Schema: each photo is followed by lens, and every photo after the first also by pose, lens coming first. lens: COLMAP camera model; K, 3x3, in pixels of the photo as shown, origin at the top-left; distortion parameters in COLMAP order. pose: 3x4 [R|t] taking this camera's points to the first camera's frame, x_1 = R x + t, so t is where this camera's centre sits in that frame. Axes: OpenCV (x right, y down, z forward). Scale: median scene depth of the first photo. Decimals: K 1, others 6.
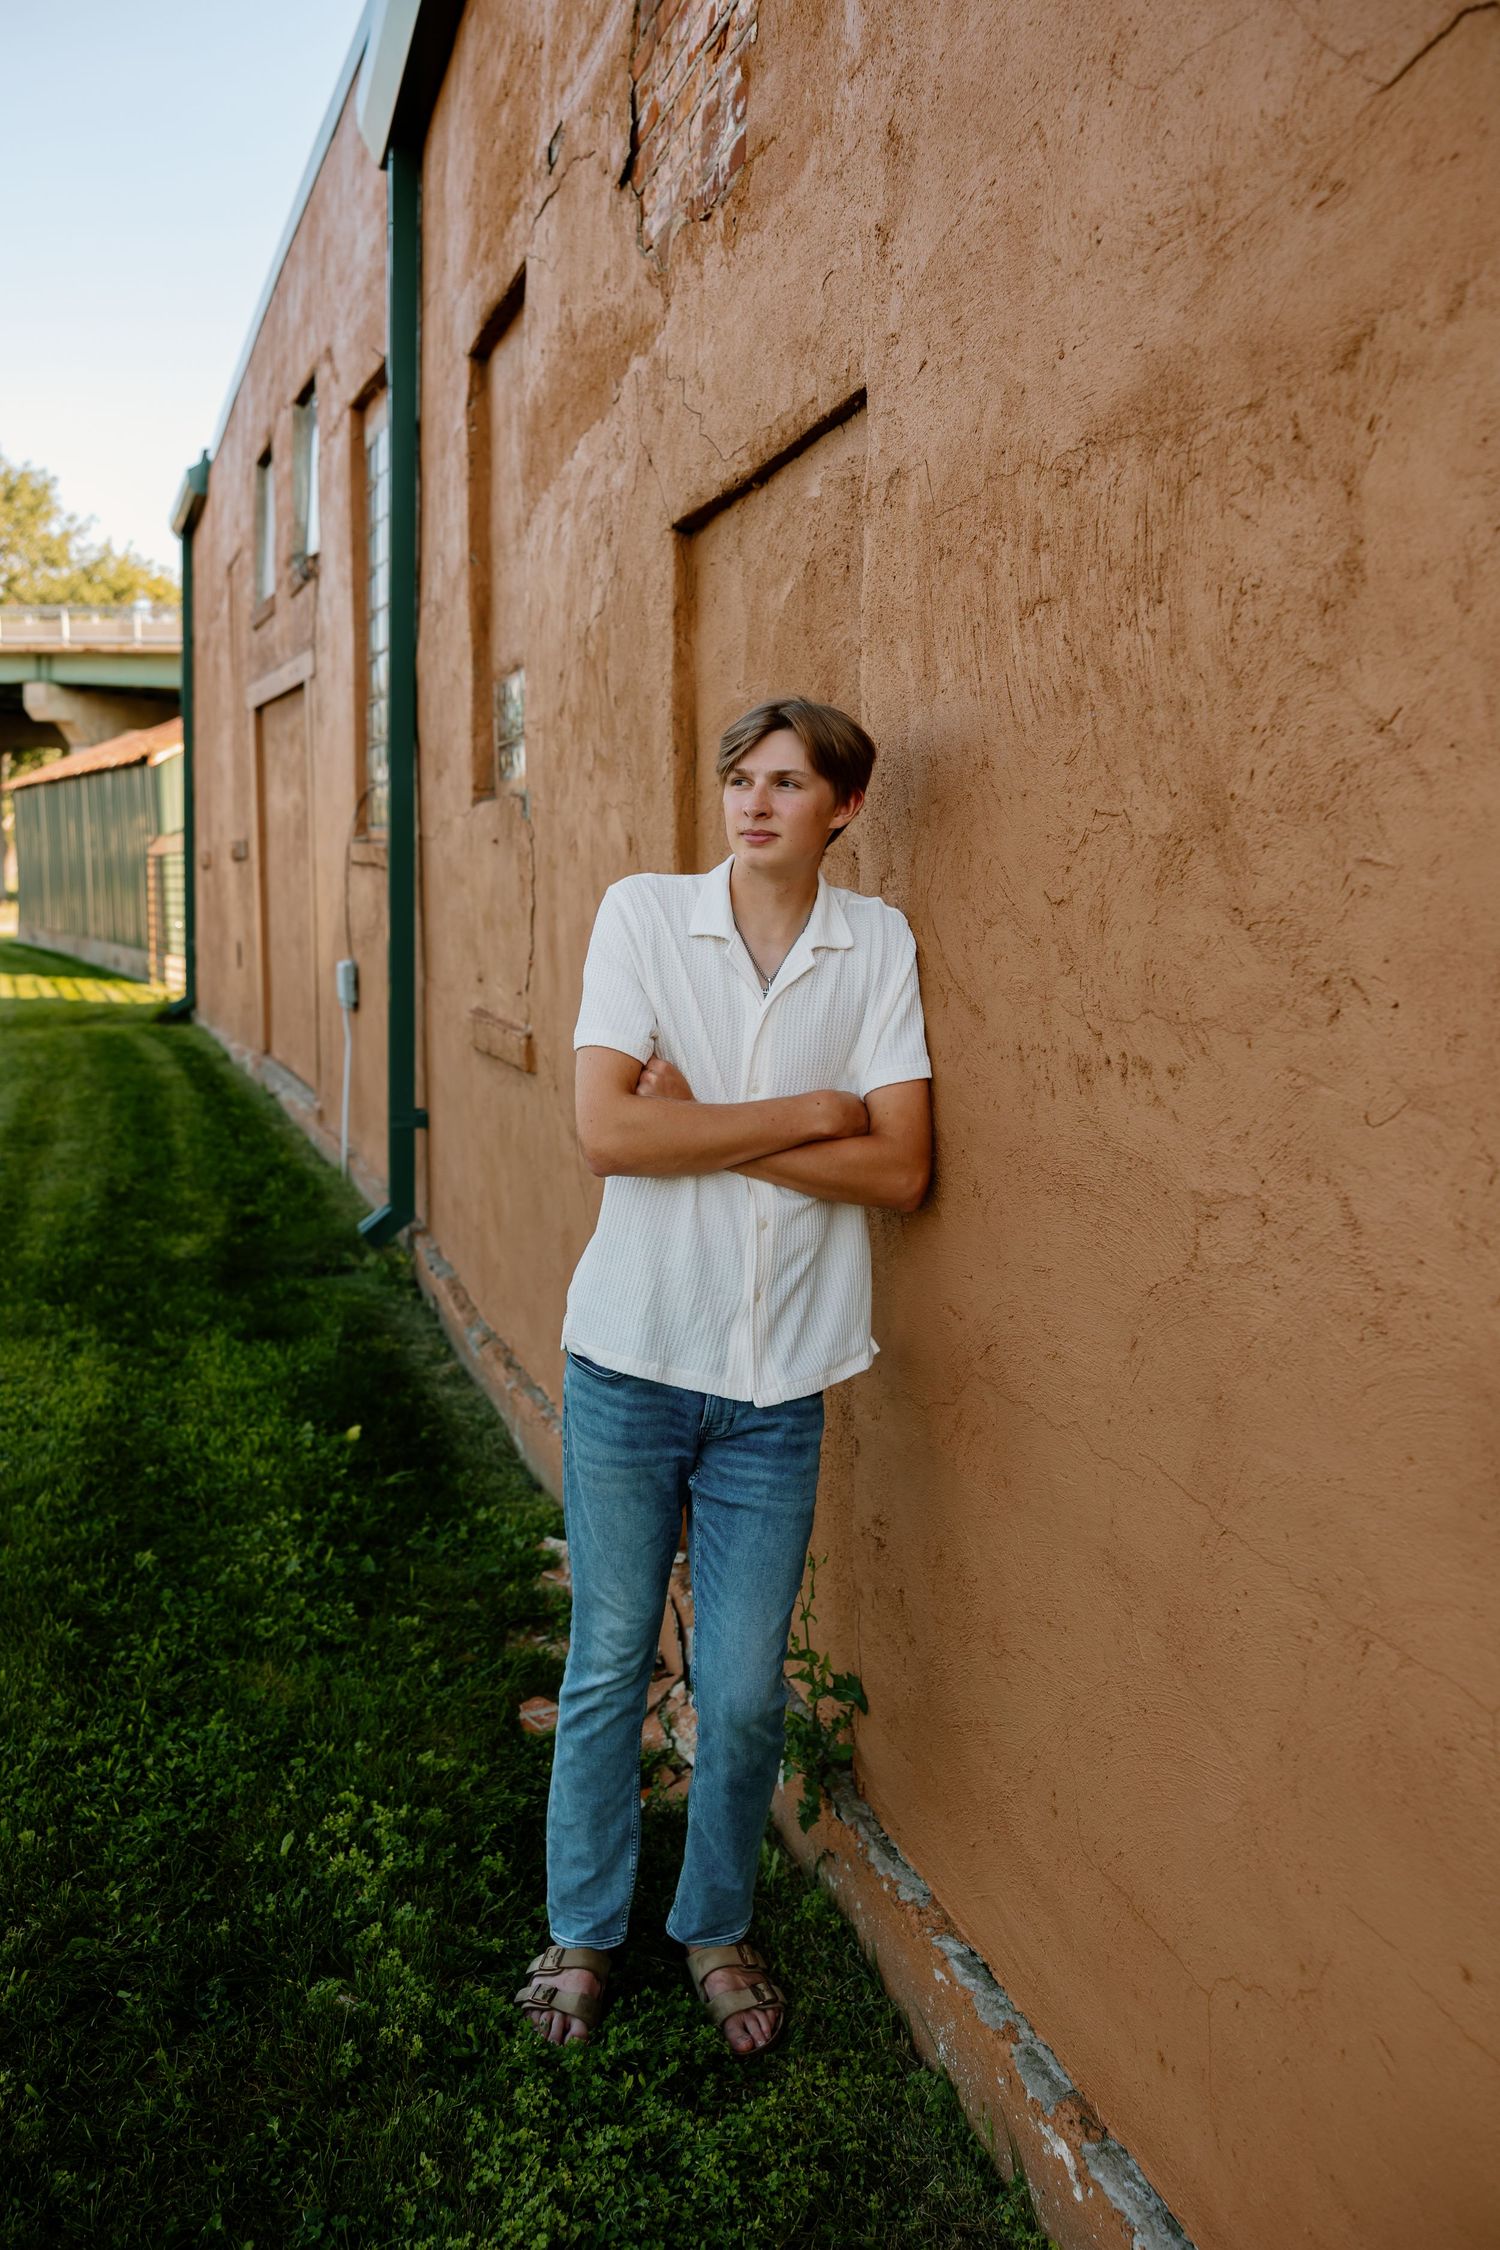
lens RADIAL K [[1939.6, 0, 752.9], [0, 1939.6, 1151.4], [0, 0, 1]] dist [-0.000387, 0.009752]
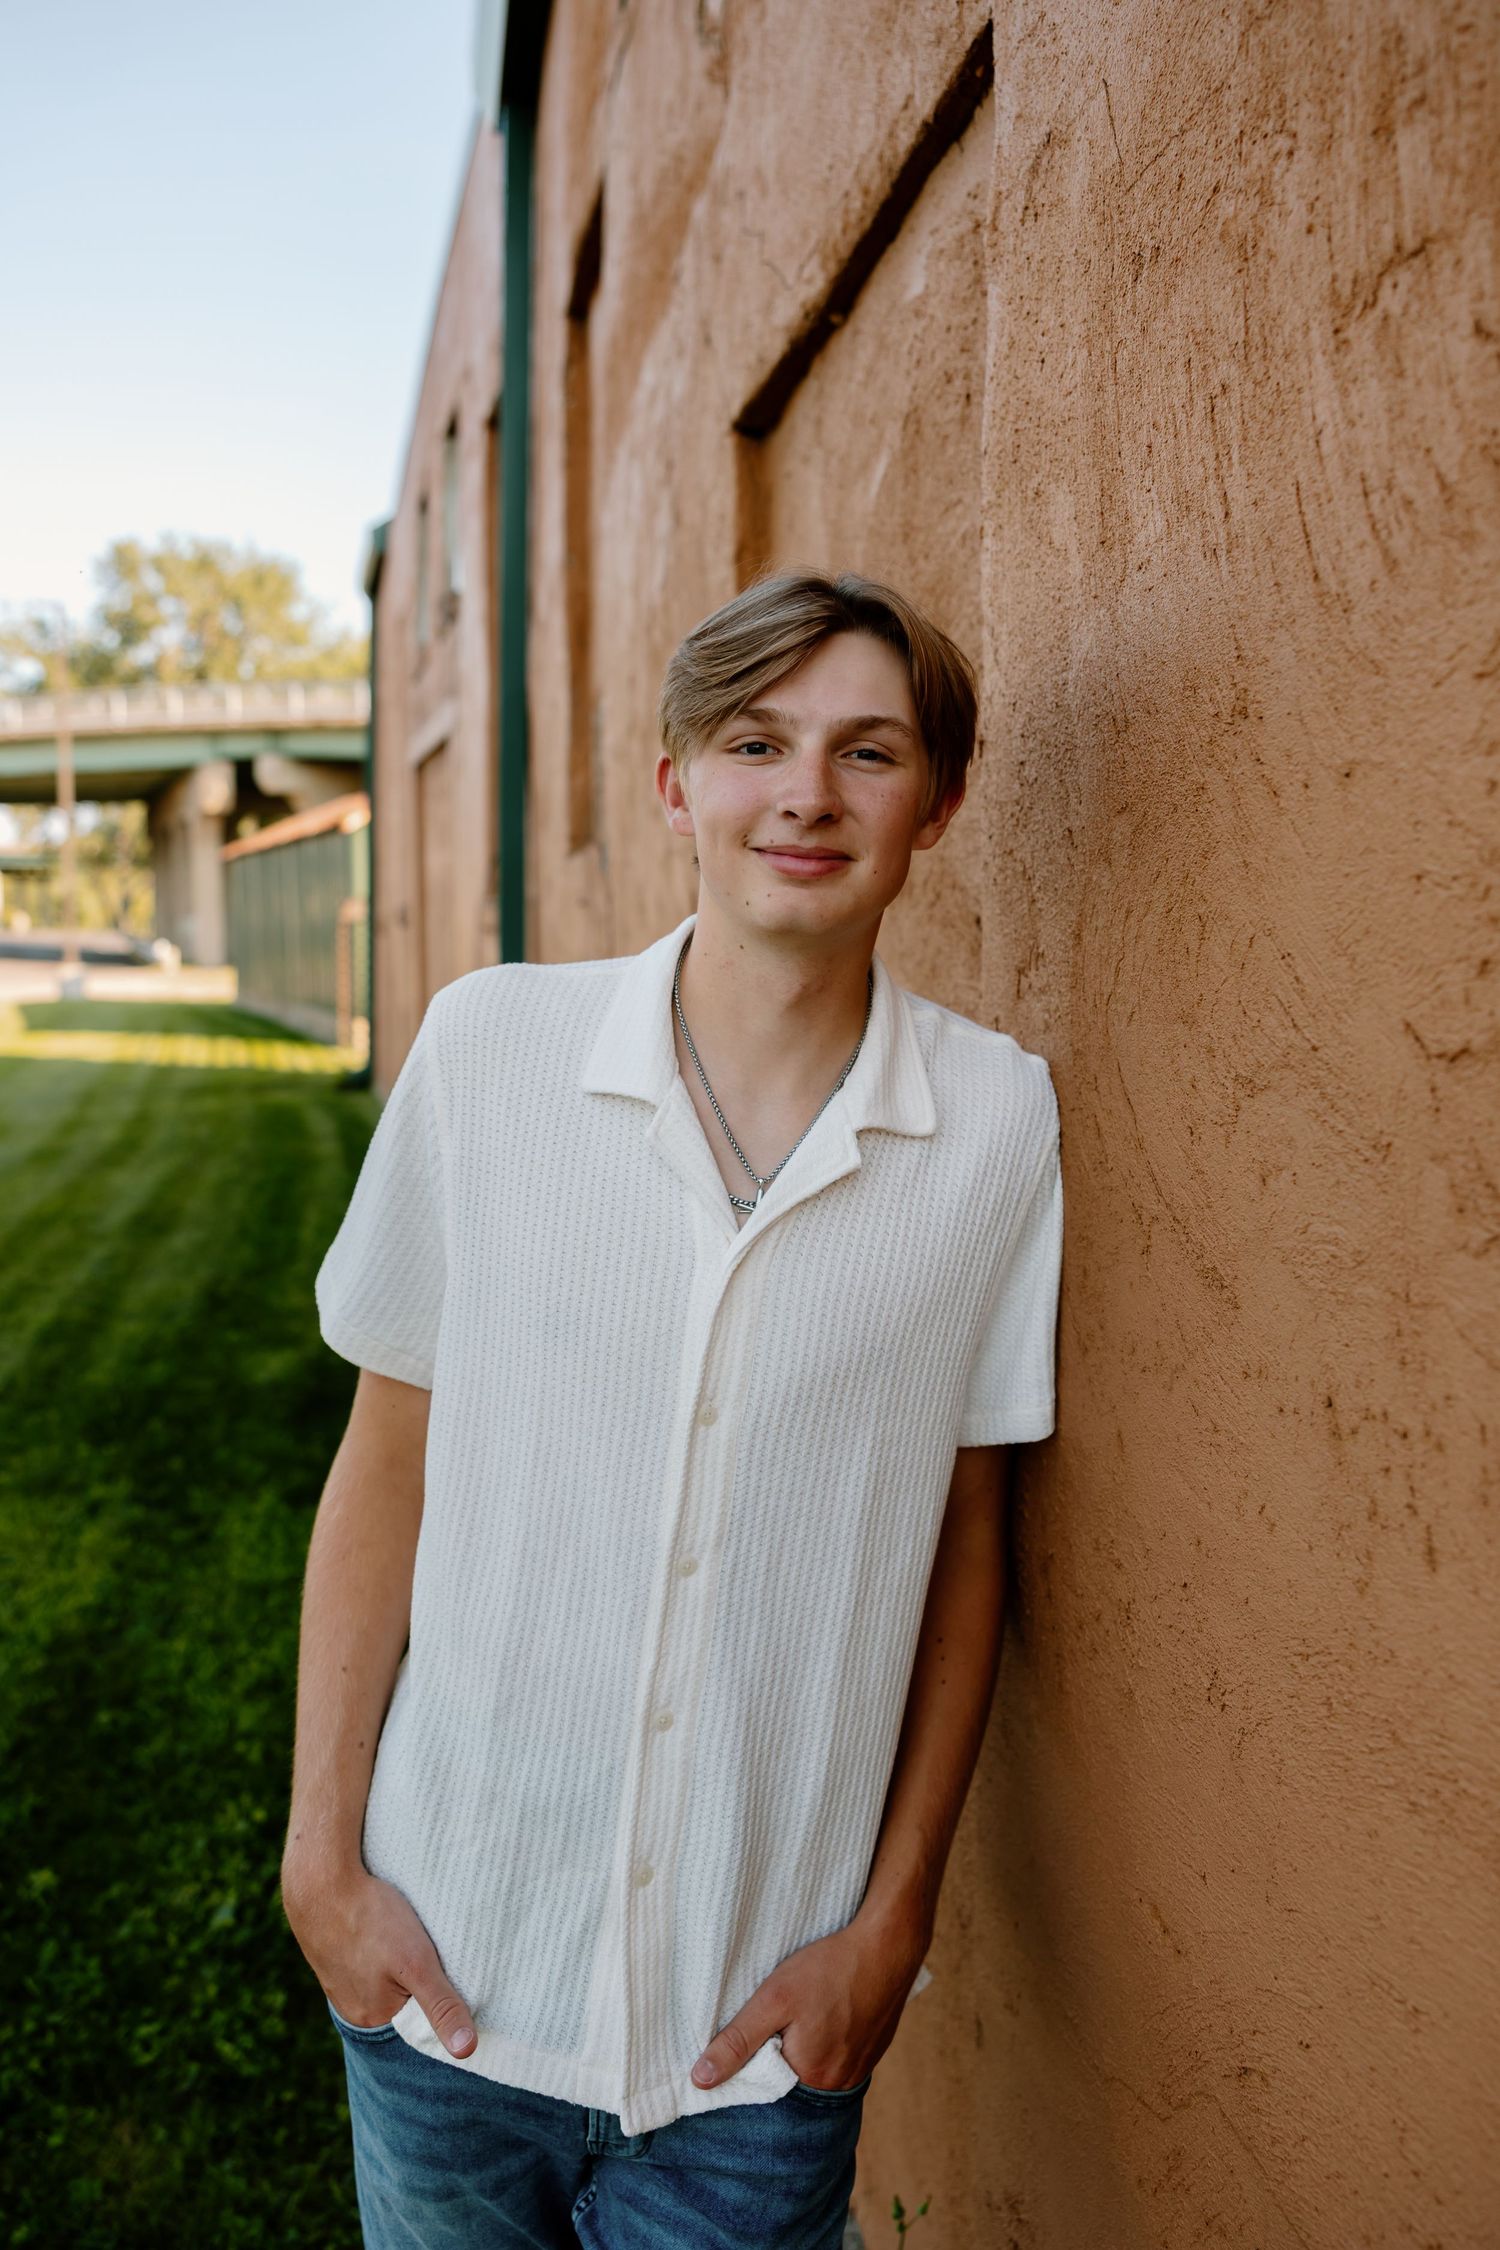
lens RADIAL K [[1810.8, 0, 765.0], [0, 1810.8, 1129.5], [0, 0, 1]] dist [-0.000894, -0.001705]
pose [[0.993299, 0.005298, -0.115451, 0.048176], [-0.009152, 0.999418, -0.032875, -0.072452], [0.115210, 0.033712, 0.992769, 0.458459]]
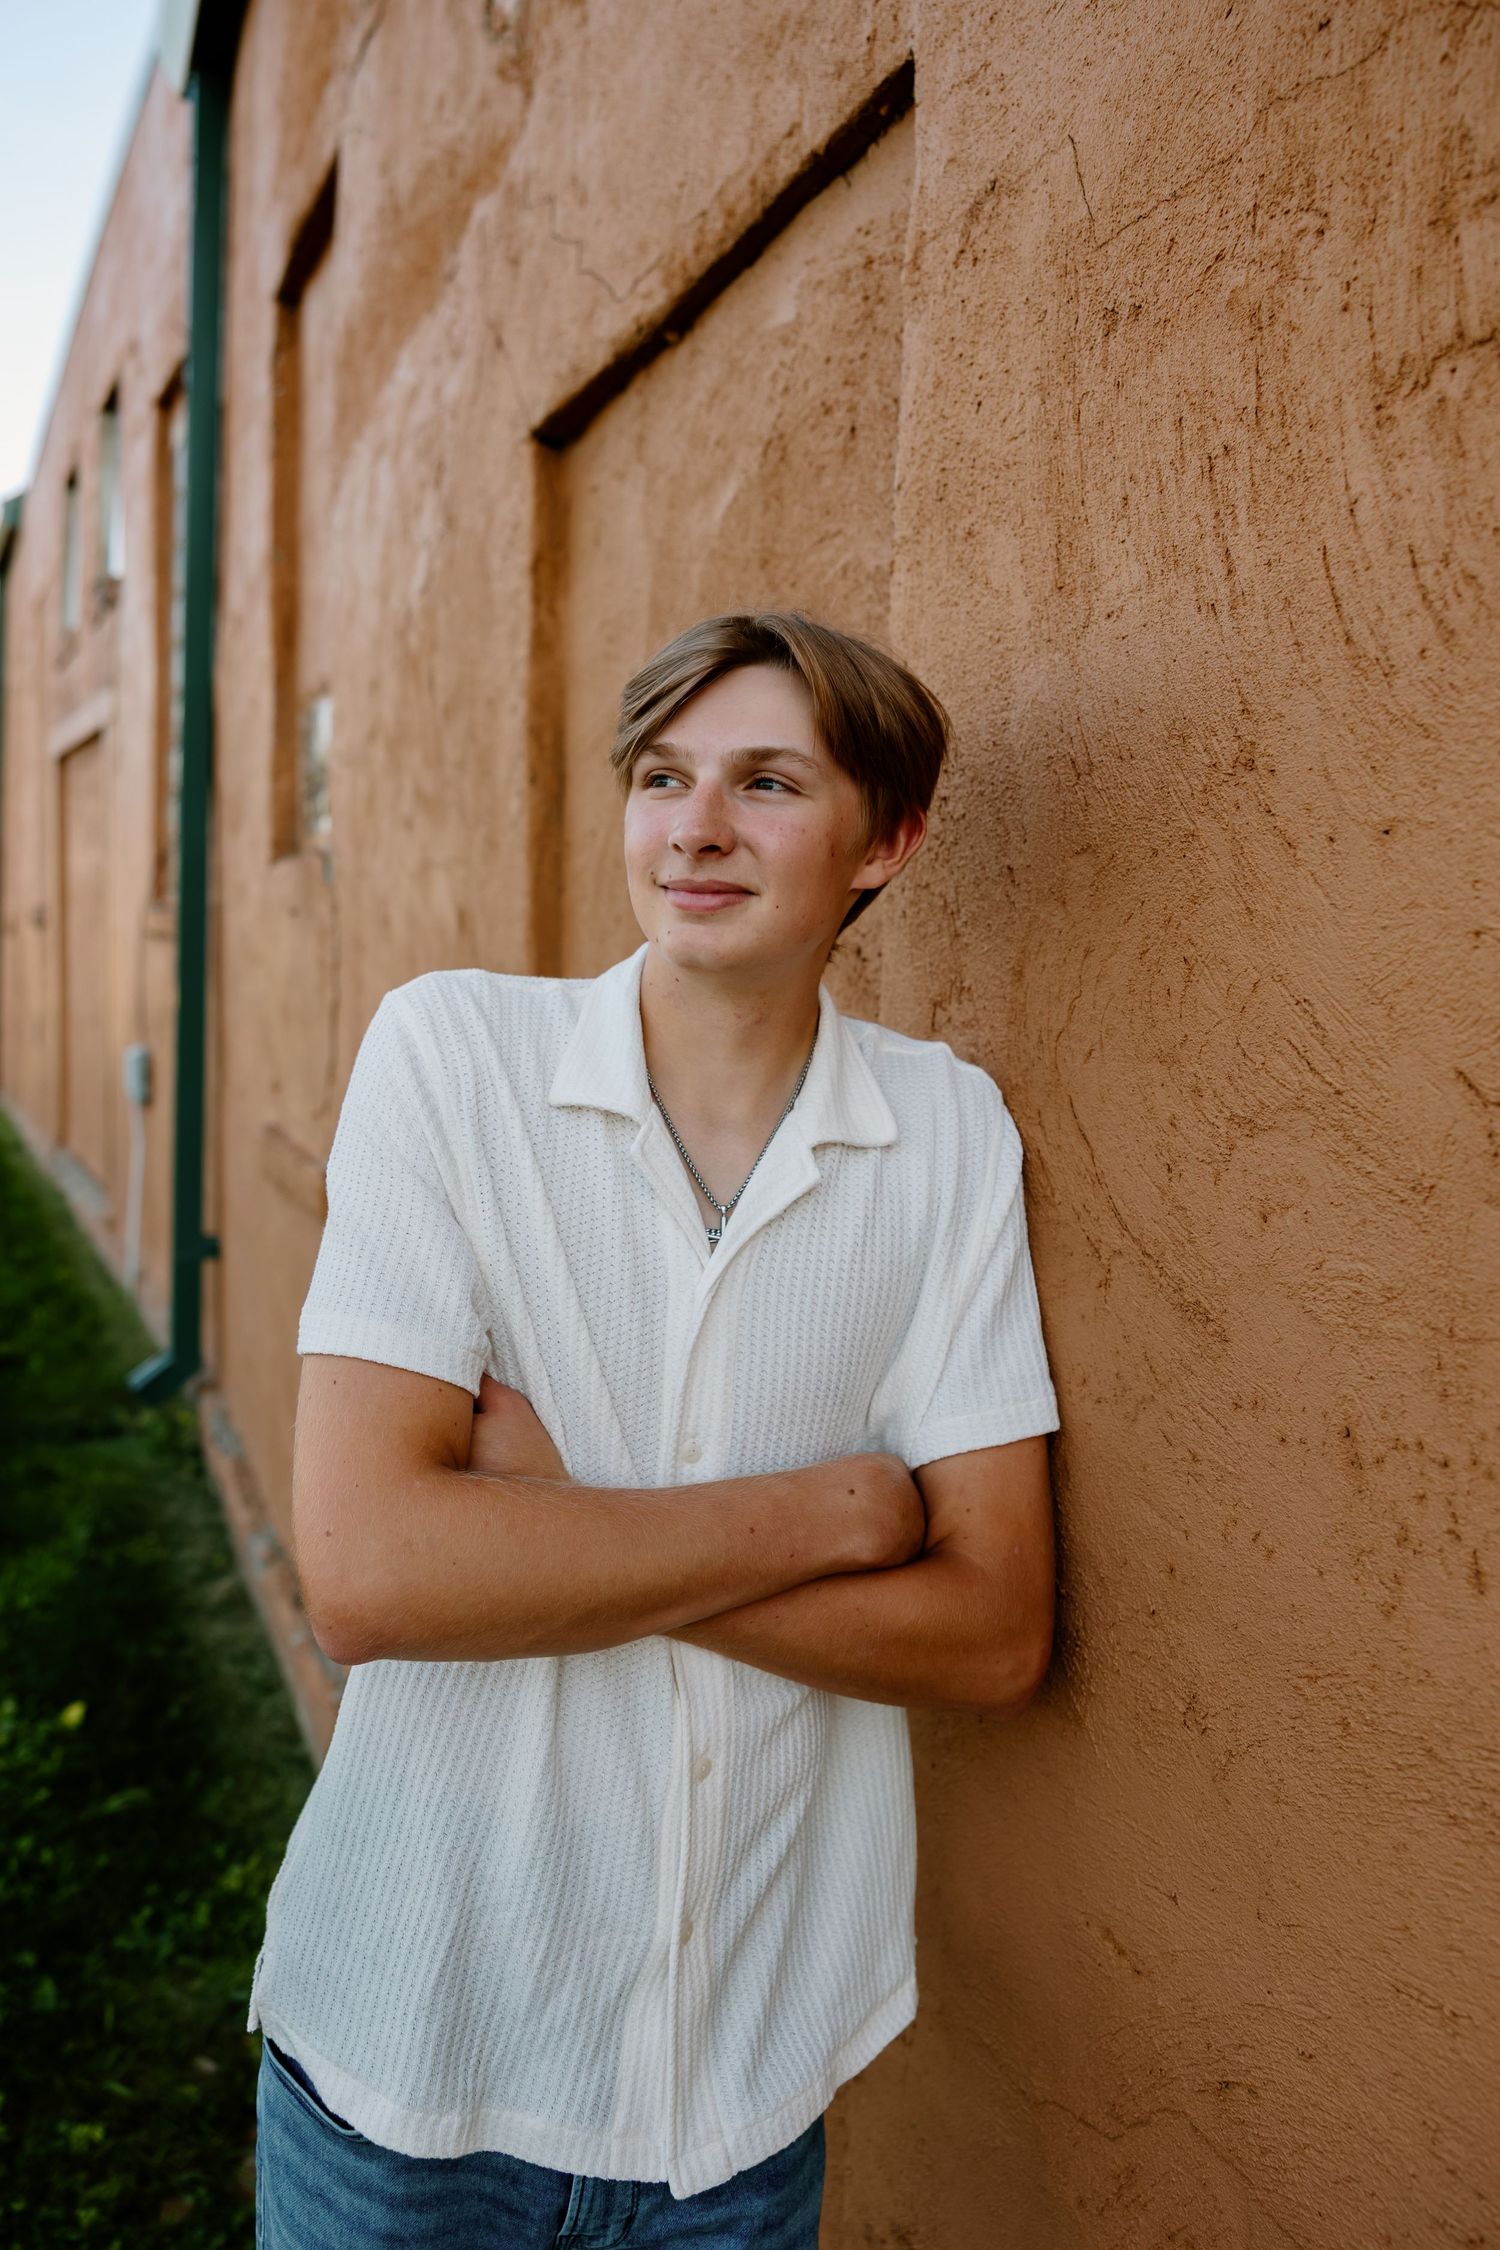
lens RADIAL K [[1810.8, 0, 765.0], [0, 1810.8, 1129.5], [0, 0, 1]] dist [-0.000894, -0.001705]
pose [[0.995860, 0.012810, 0.089998, -0.017754], [-0.008927, 0.999018, -0.043407, -0.075523], [-0.090465, 0.042423, 0.994996, 0.464929]]
